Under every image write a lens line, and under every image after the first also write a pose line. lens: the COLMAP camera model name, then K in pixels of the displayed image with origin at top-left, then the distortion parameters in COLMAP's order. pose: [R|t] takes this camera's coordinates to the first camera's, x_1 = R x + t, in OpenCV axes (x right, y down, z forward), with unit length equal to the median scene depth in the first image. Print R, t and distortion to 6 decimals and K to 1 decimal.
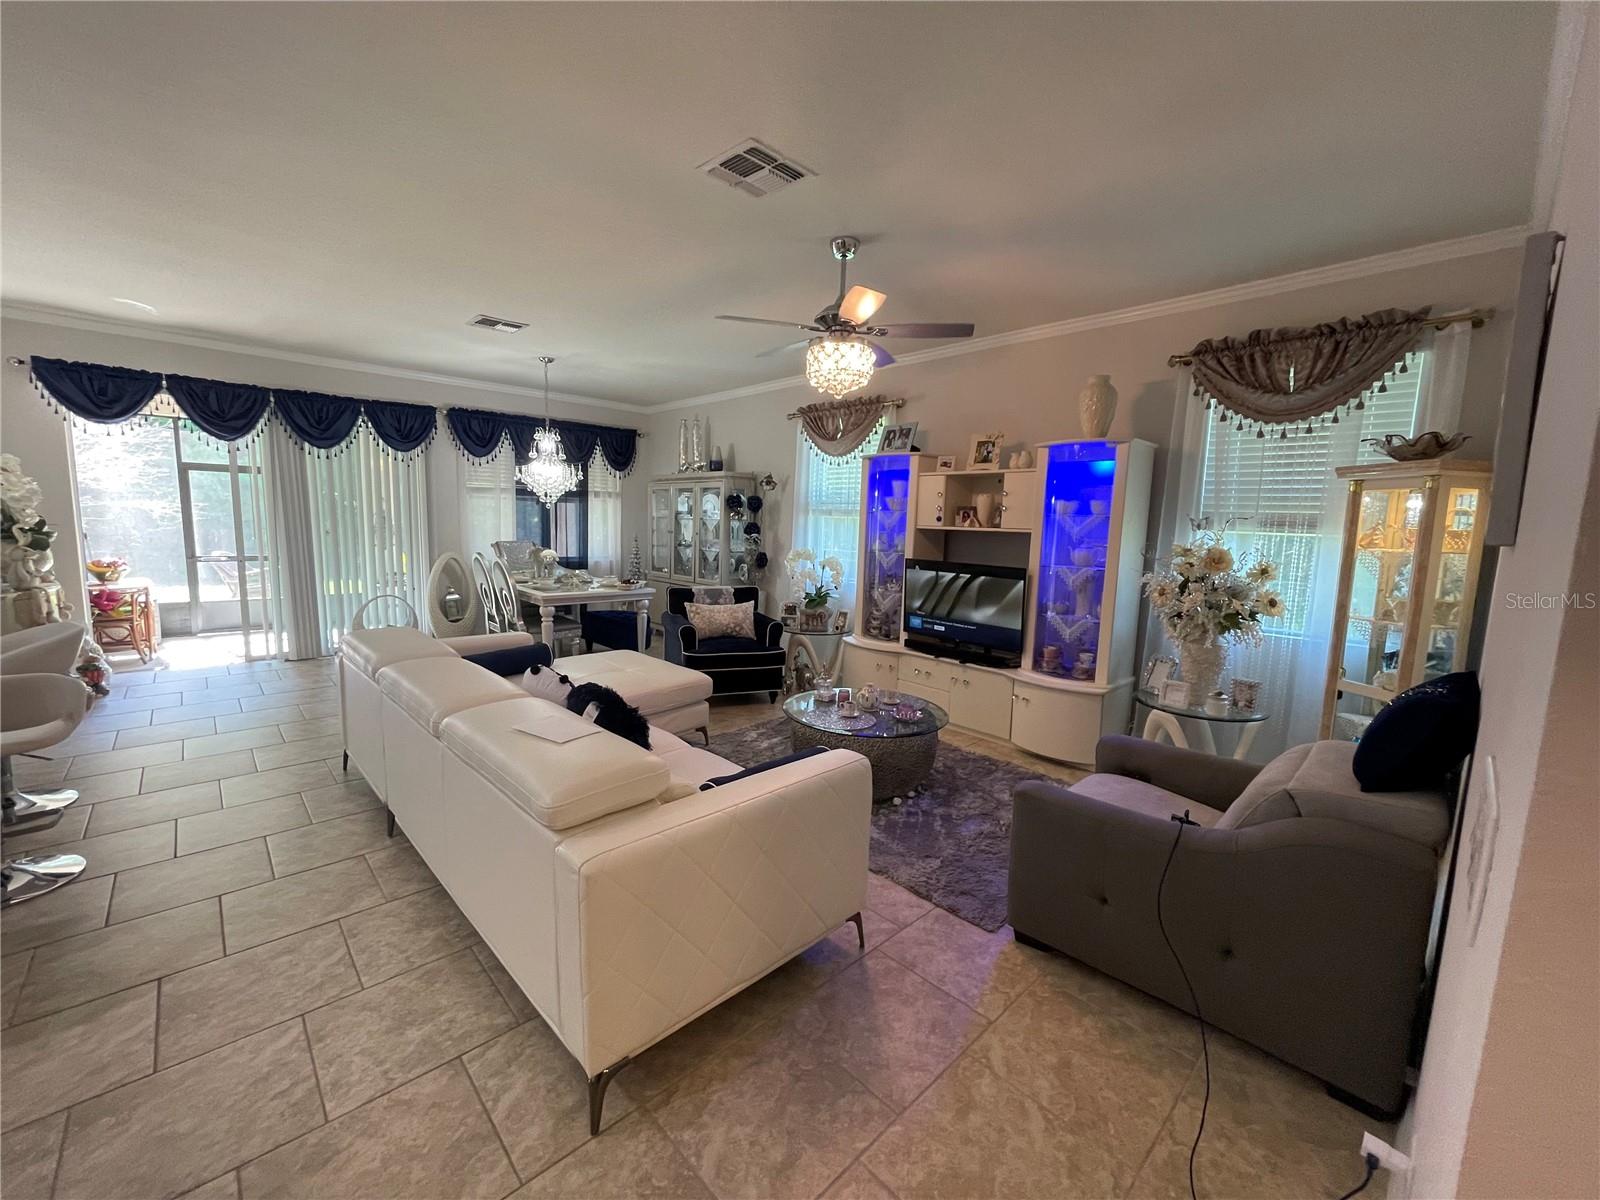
lens RADIAL K [[646.0, 0, 788.0], [0, 646.0, 602.0], [0, 0, 1]] dist [-0.000033, -0.000278]
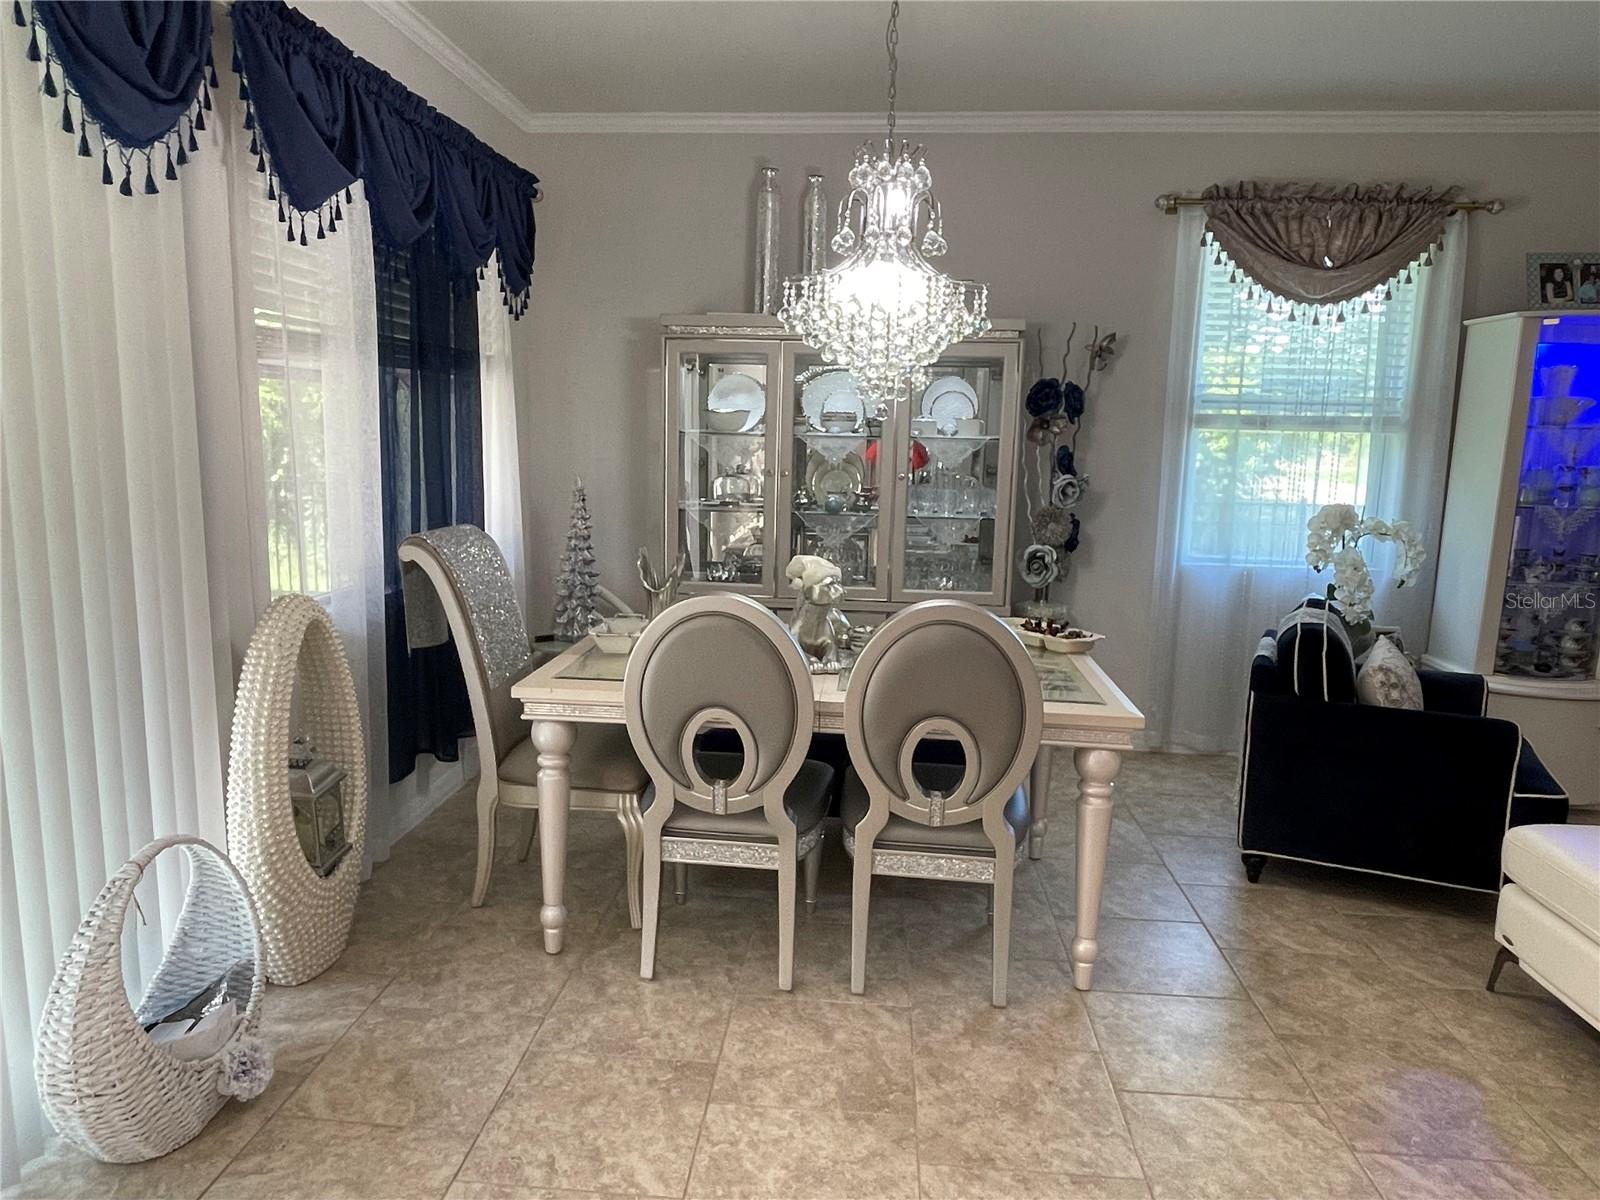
lens RADIAL K [[1010.9, 0, 800.0], [0, 1010.9, 600.0], [0, 0, 1]] dist [-0.024243, -0.000164]
pose [[0.747649, -0.108774, 0.655125, -0.671259], [0.078655, 0.994055, 0.075285, -0.087129], [-0.659420, -0.004758, 0.751760, 0.647469]]
